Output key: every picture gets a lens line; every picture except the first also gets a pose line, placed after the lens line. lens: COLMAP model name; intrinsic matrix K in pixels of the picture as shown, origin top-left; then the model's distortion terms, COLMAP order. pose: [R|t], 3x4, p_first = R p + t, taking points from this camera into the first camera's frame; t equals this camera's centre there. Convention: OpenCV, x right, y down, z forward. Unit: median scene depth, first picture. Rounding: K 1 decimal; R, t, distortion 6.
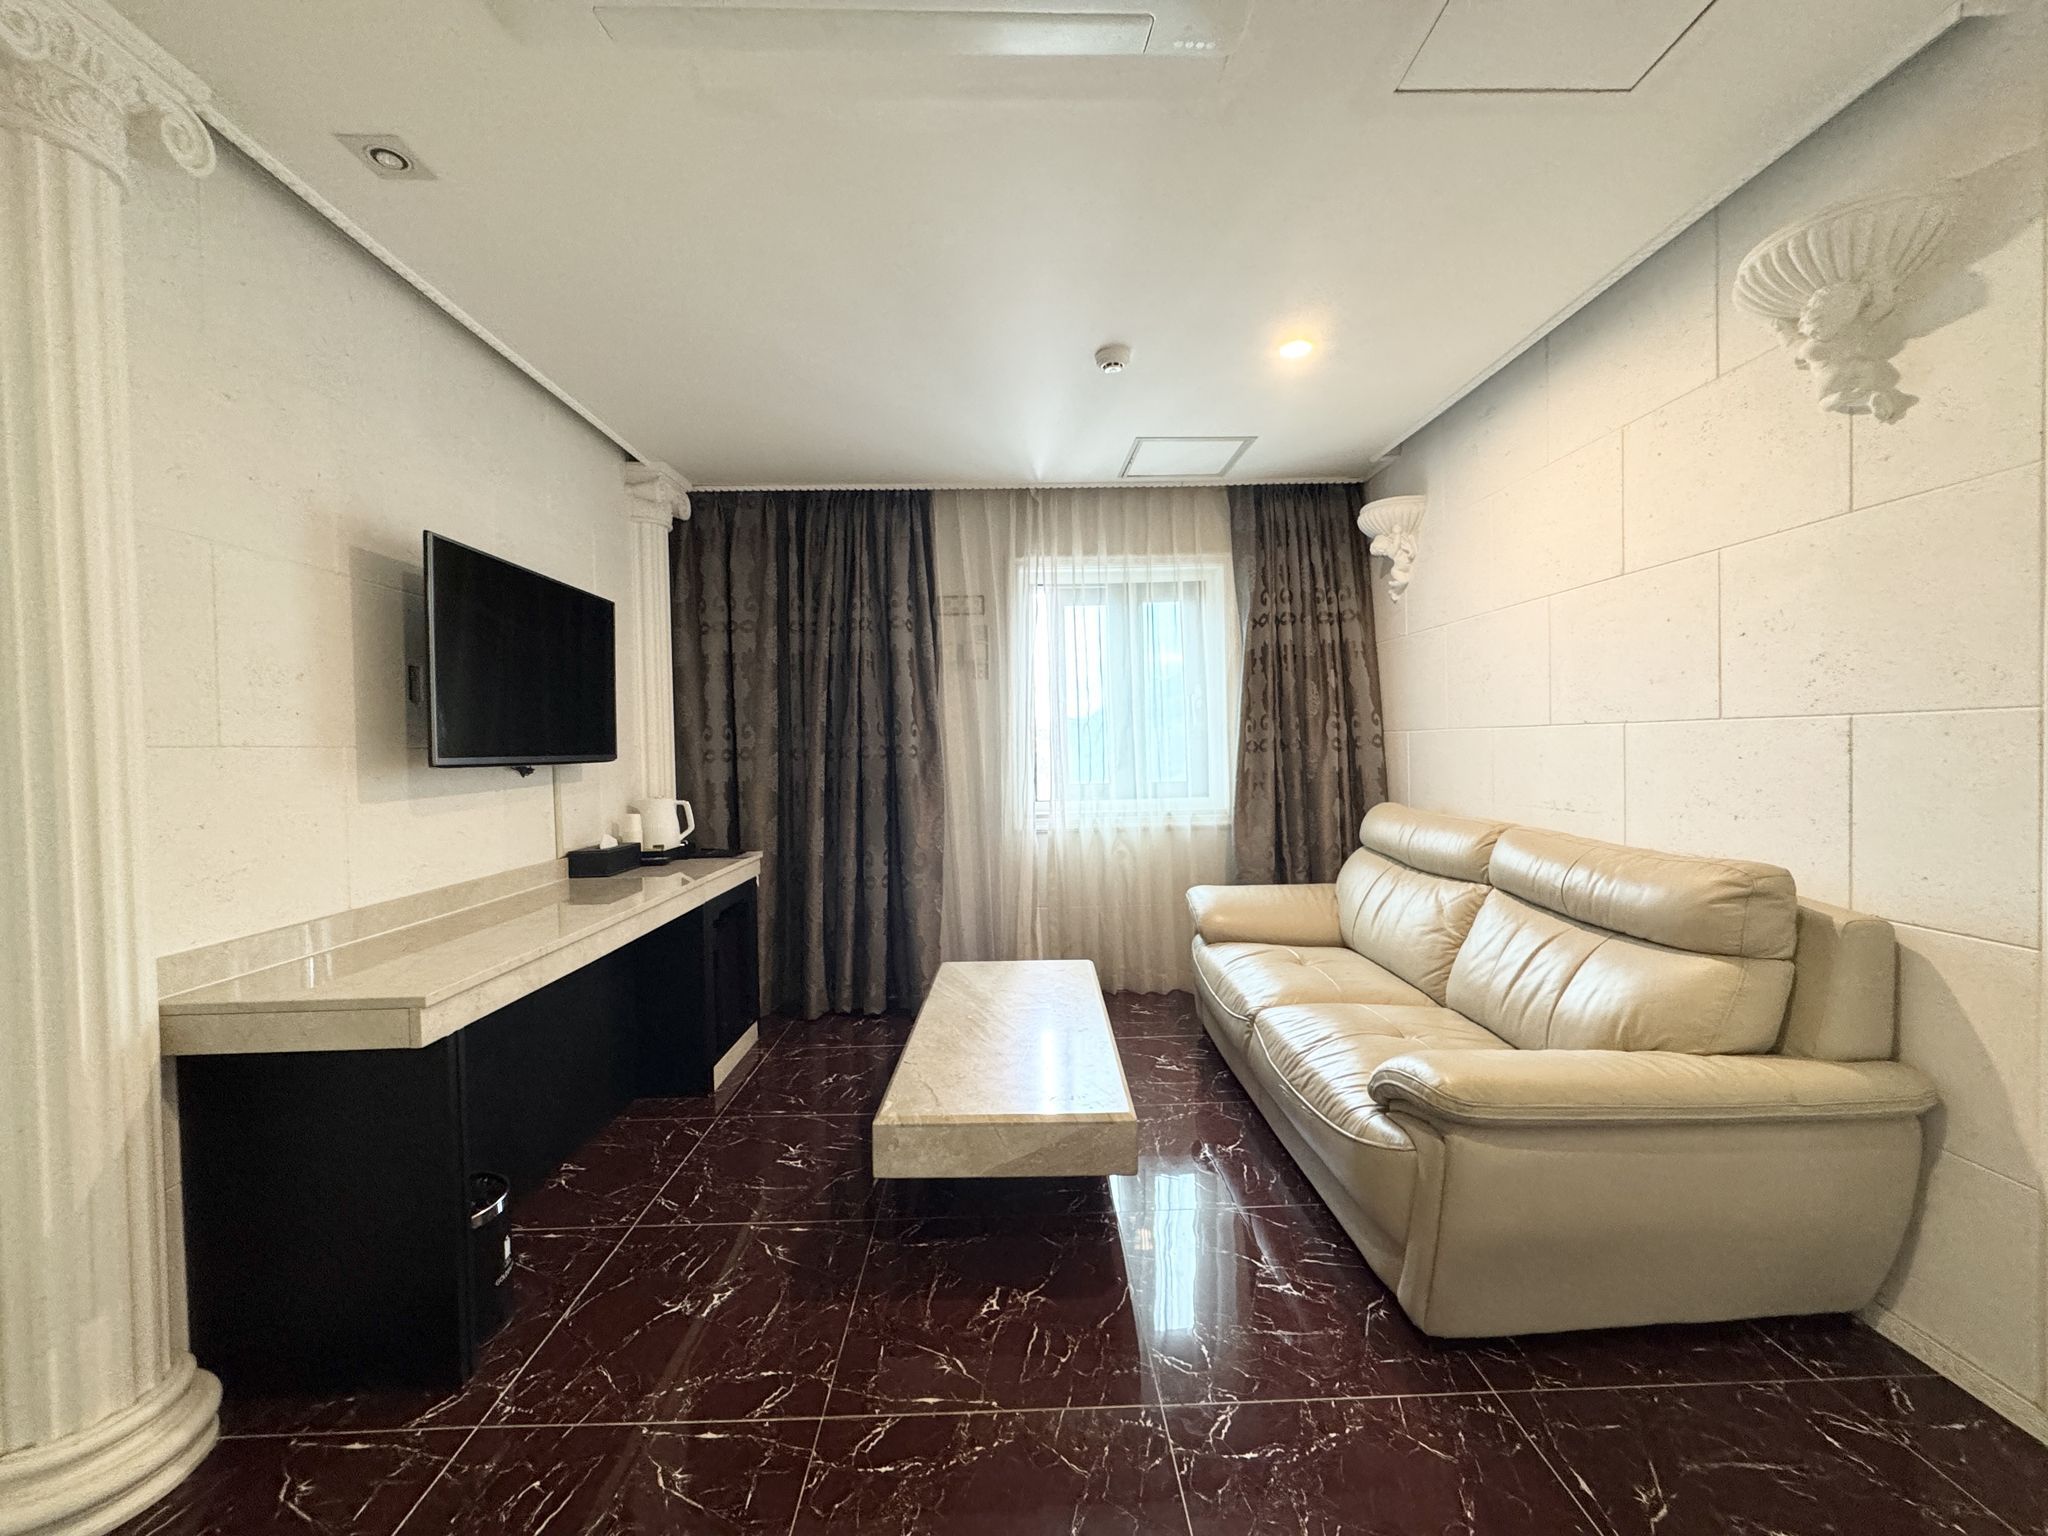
lens RADIAL K [[822.6, 0, 1028.5], [0, 822.6, 771.9], [0, 0, 1]] dist [-0.003009, 0.000089]
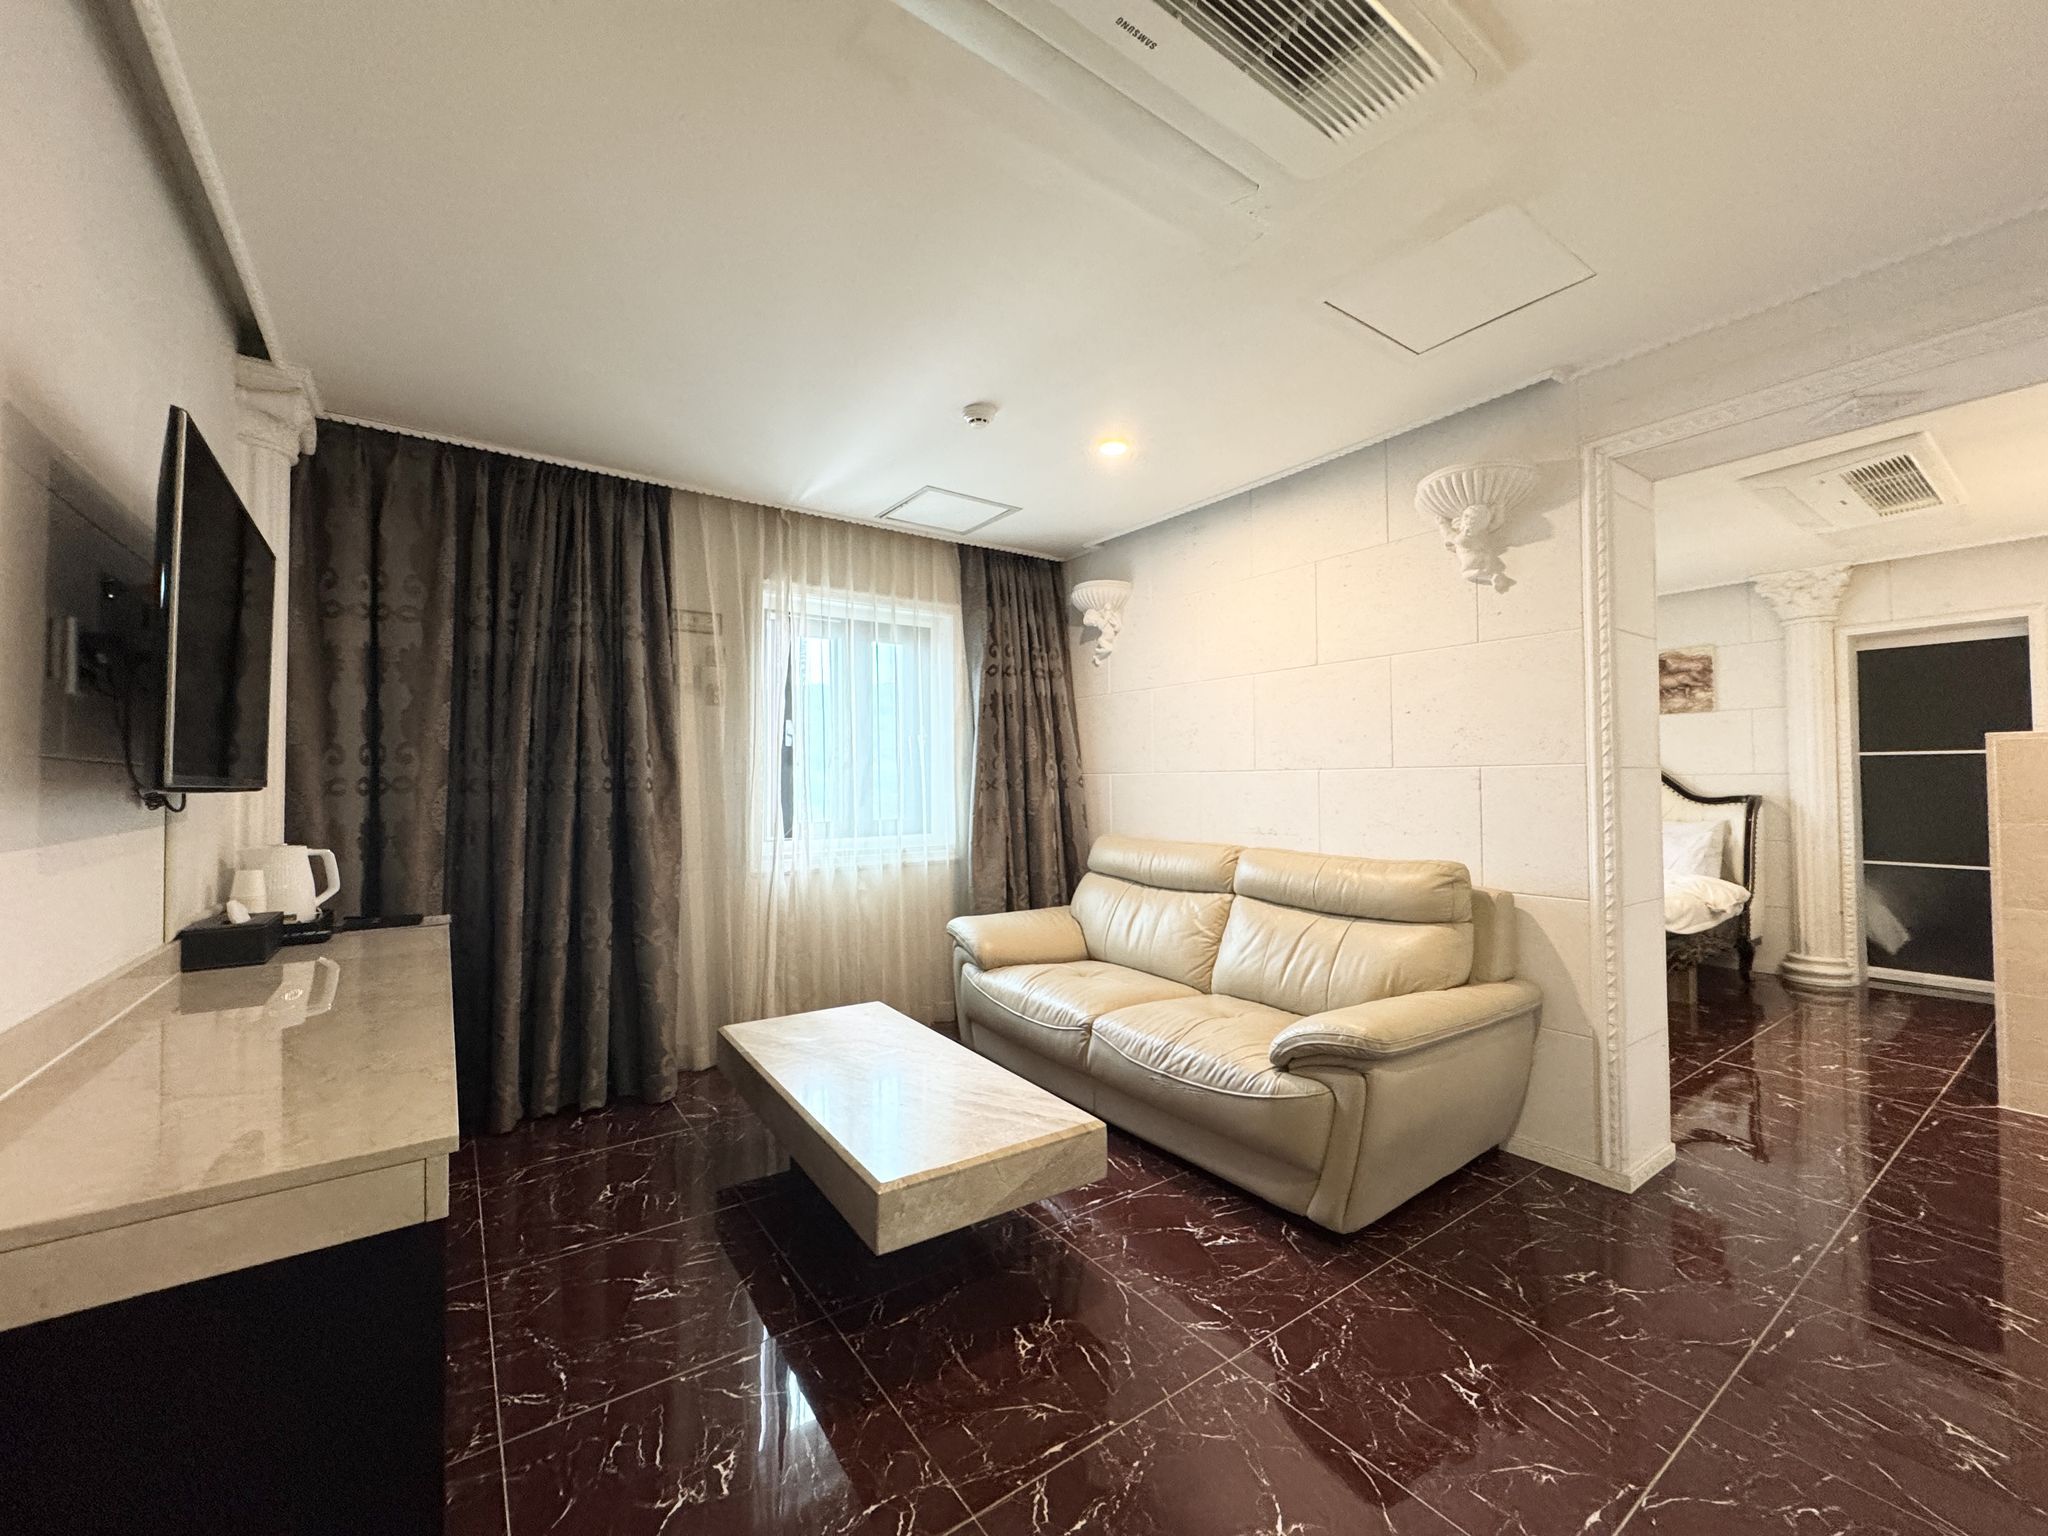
lens RADIAL K [[822.6, 0, 1022.9], [0, 822.6, 772.1], [0, 0, 1]] dist [-0.003009, 0.000089]
pose [[0.825999, 0.024205, 0.563152, -0.322786], [0.006766, 0.998580, -0.052844, 0.010061], [-0.563631, 0.047460, 0.824662, 0.085270]]
